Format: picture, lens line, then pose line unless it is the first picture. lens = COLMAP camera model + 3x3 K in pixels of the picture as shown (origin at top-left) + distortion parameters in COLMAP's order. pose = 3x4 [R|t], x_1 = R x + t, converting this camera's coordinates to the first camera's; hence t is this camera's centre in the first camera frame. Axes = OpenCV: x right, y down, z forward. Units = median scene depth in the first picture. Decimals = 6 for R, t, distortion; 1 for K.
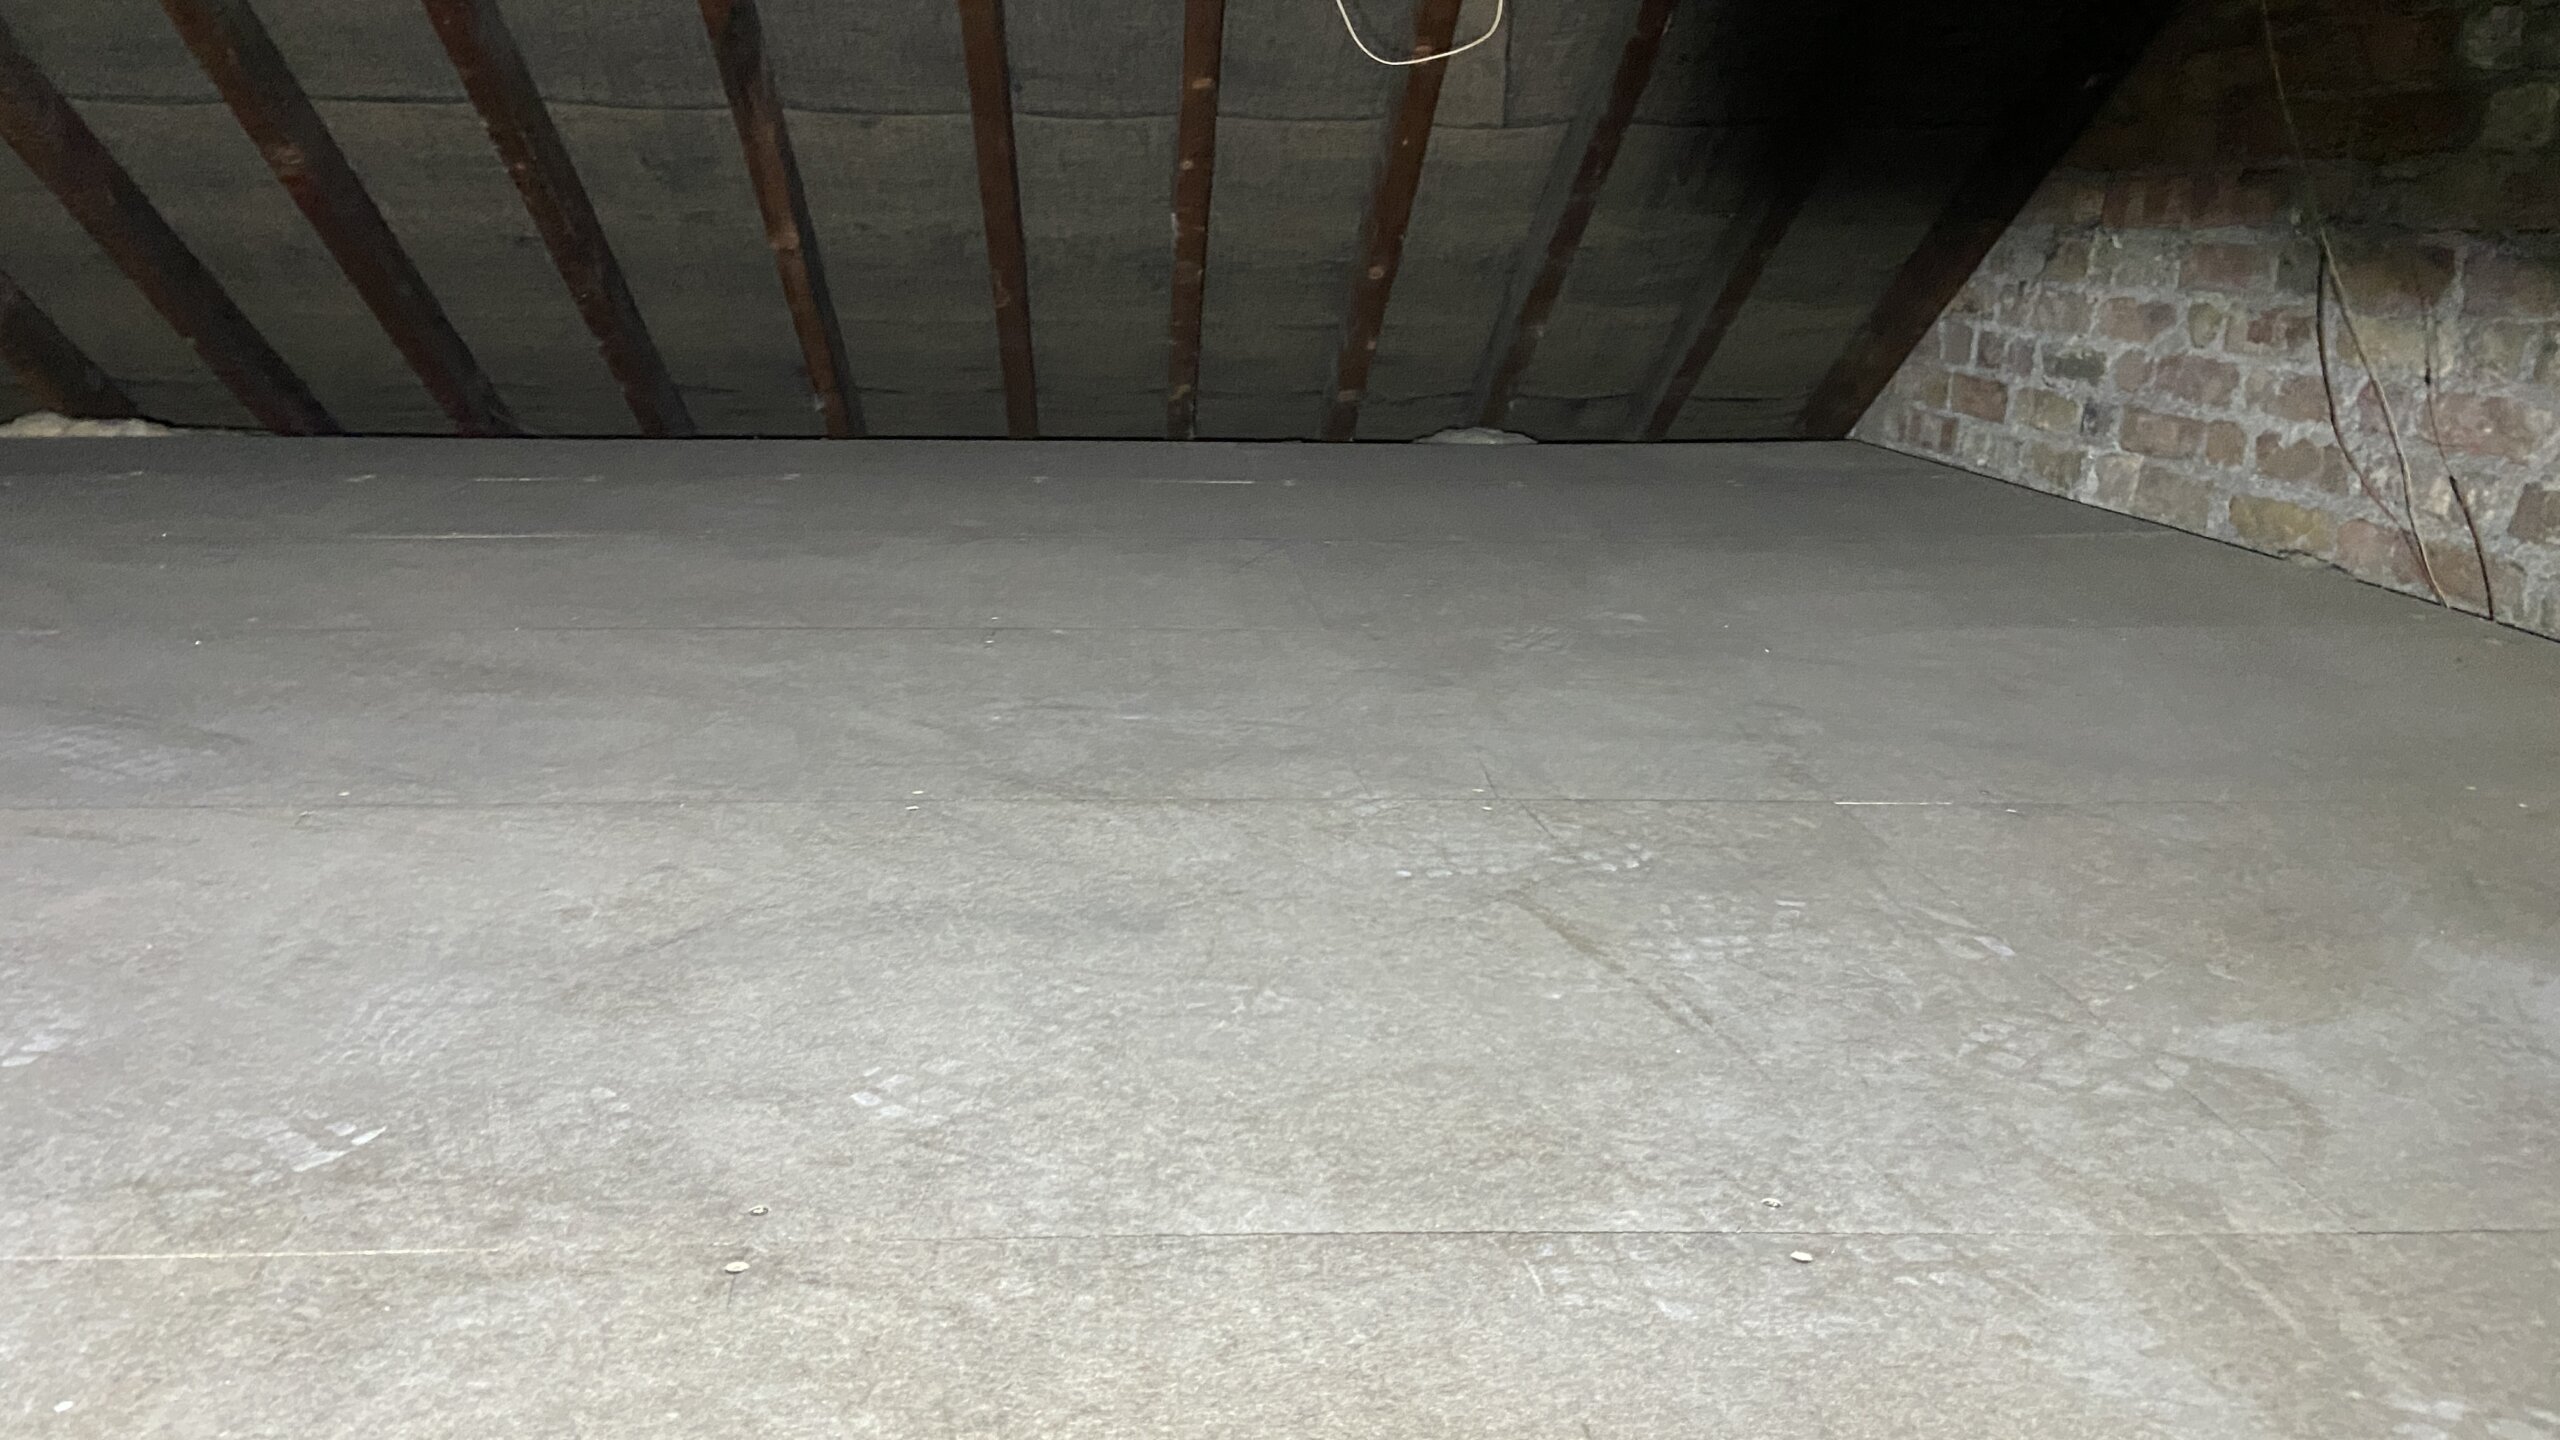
lens RADIAL K [[1923.3, 0, 1258.4], [0, 1923.3, 723.8], [0, 0, 1]] dist [0.123415, -0.157447]
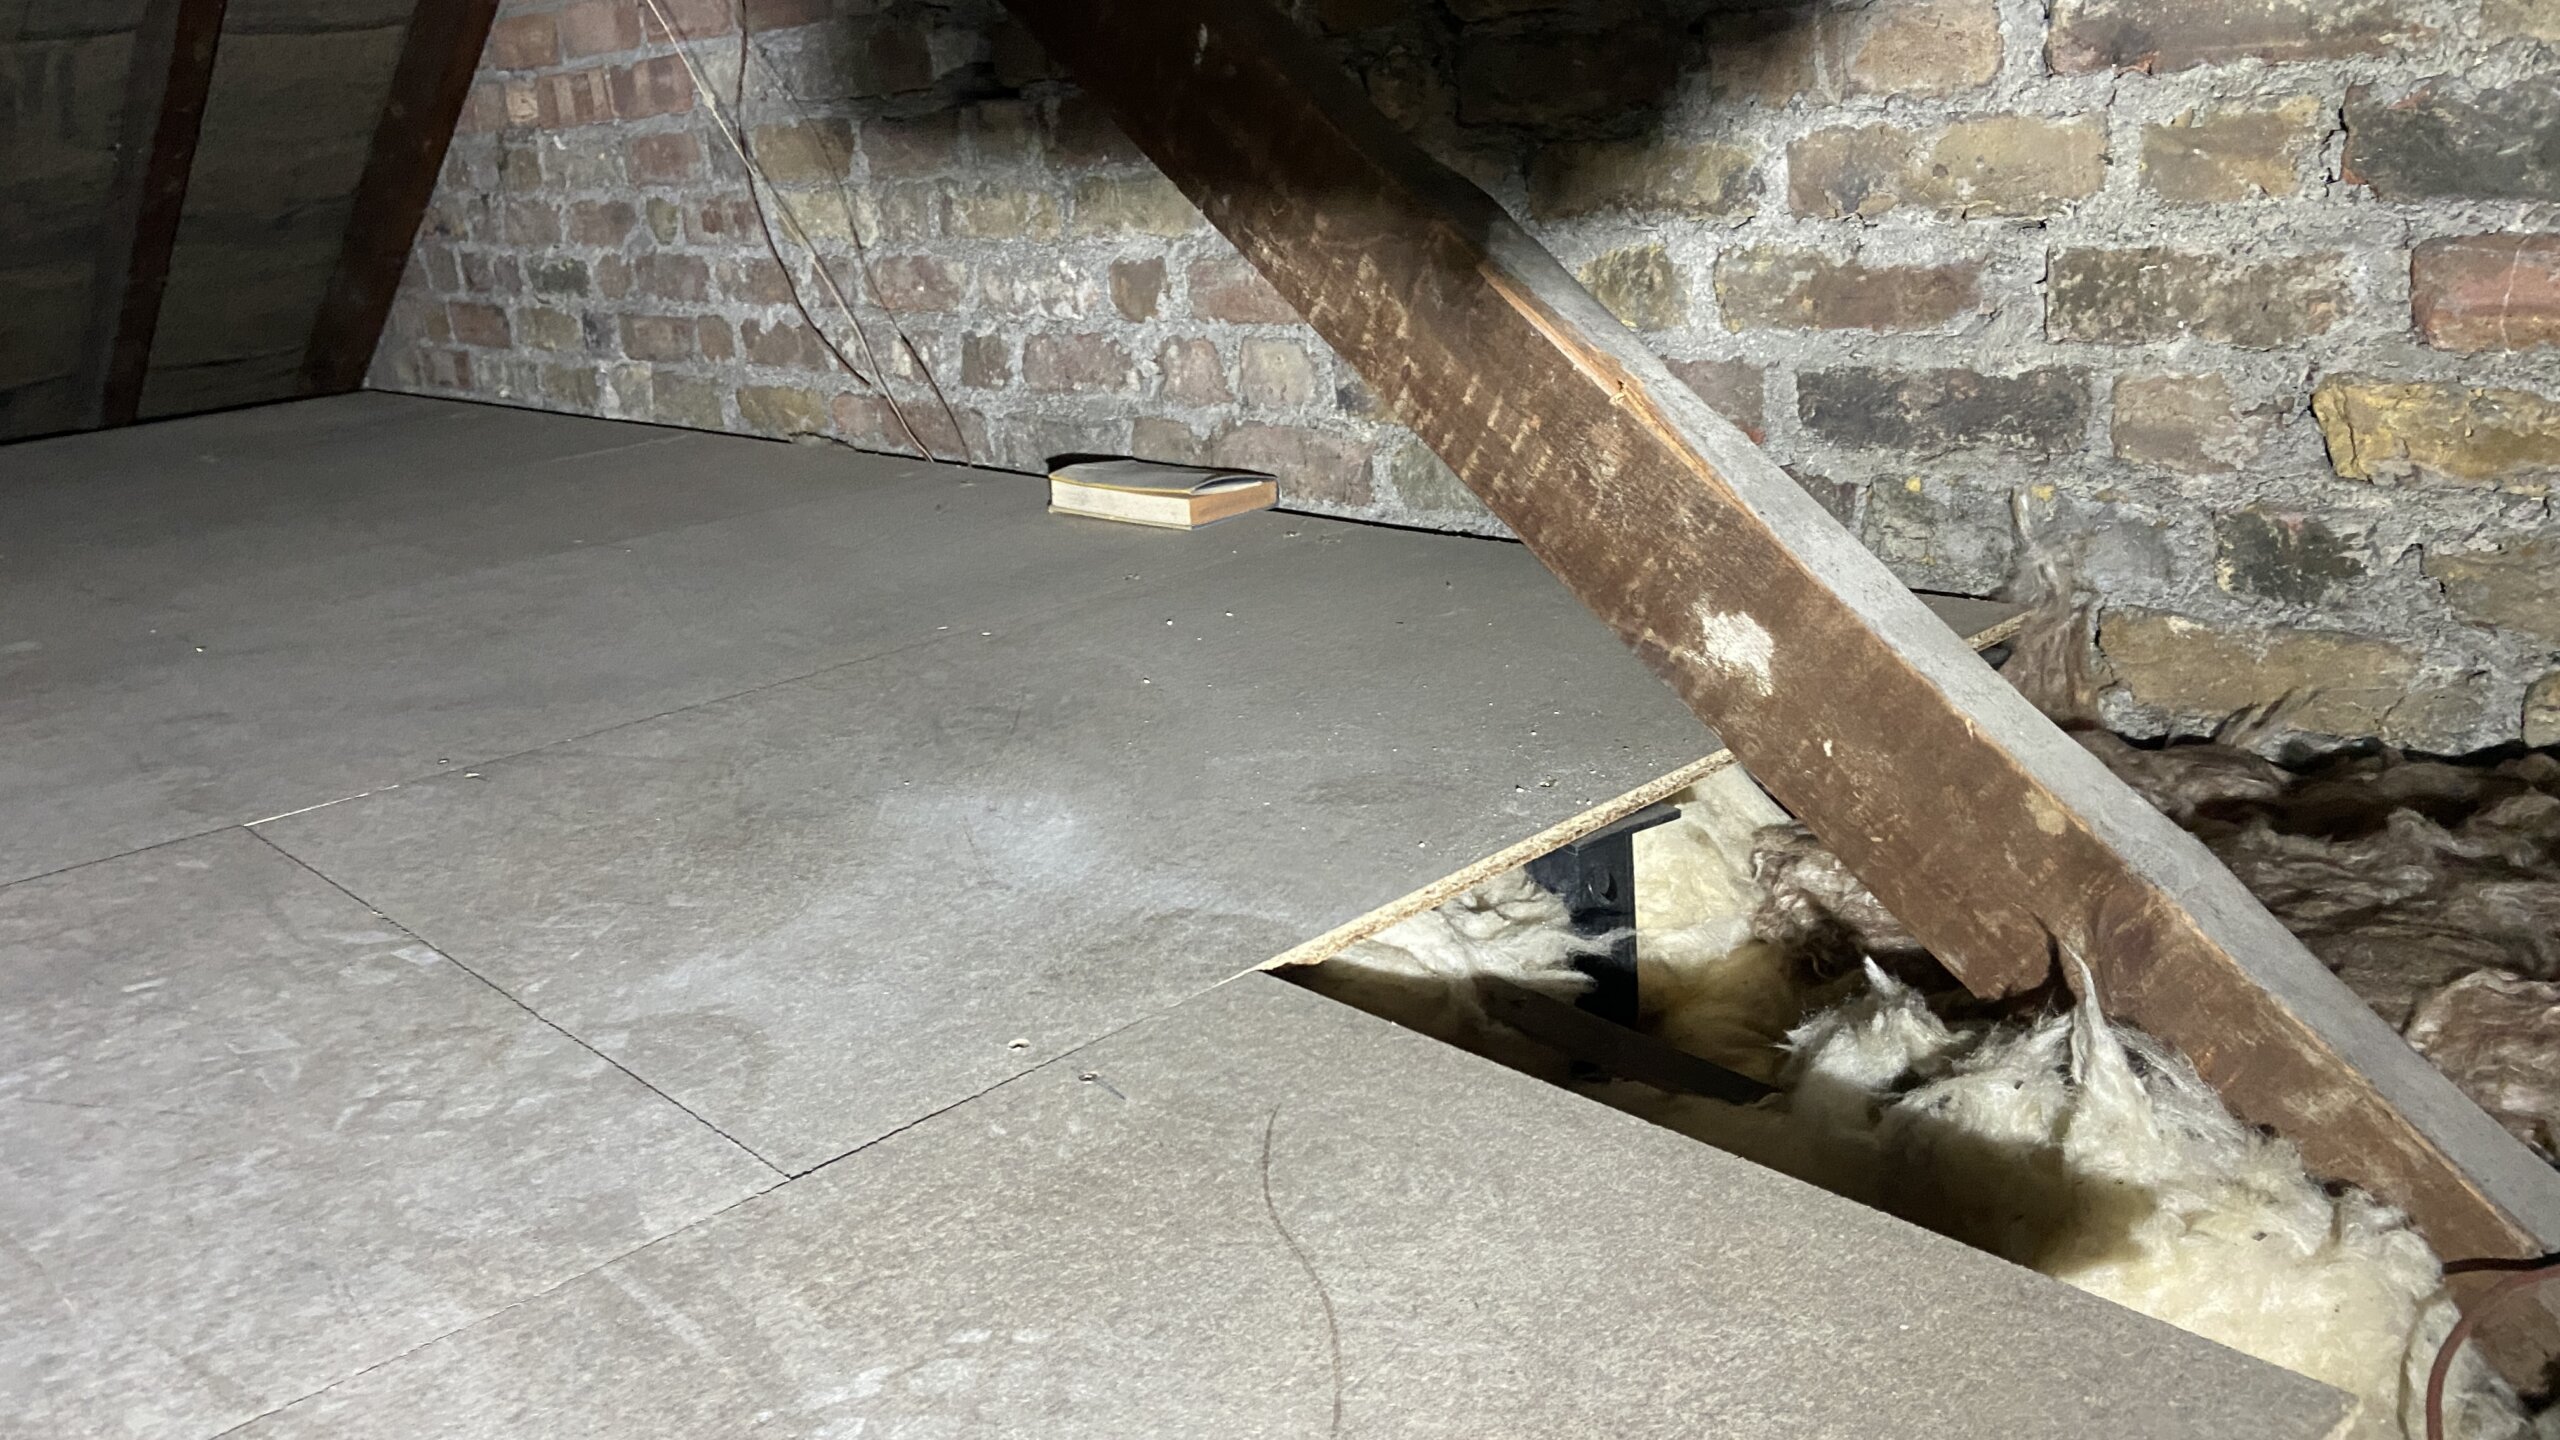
lens RADIAL K [[1923.3, 0, 1263.2], [0, 1923.3, 718.4], [0, 0, 1]] dist [0.123415, -0.157447]
pose [[0.772089, -0.253782, 0.582643, 0.093644], [0.239908, 0.965362, 0.102569, 0.009355], [-0.588491, 0.060588, 0.806230, 0.063136]]
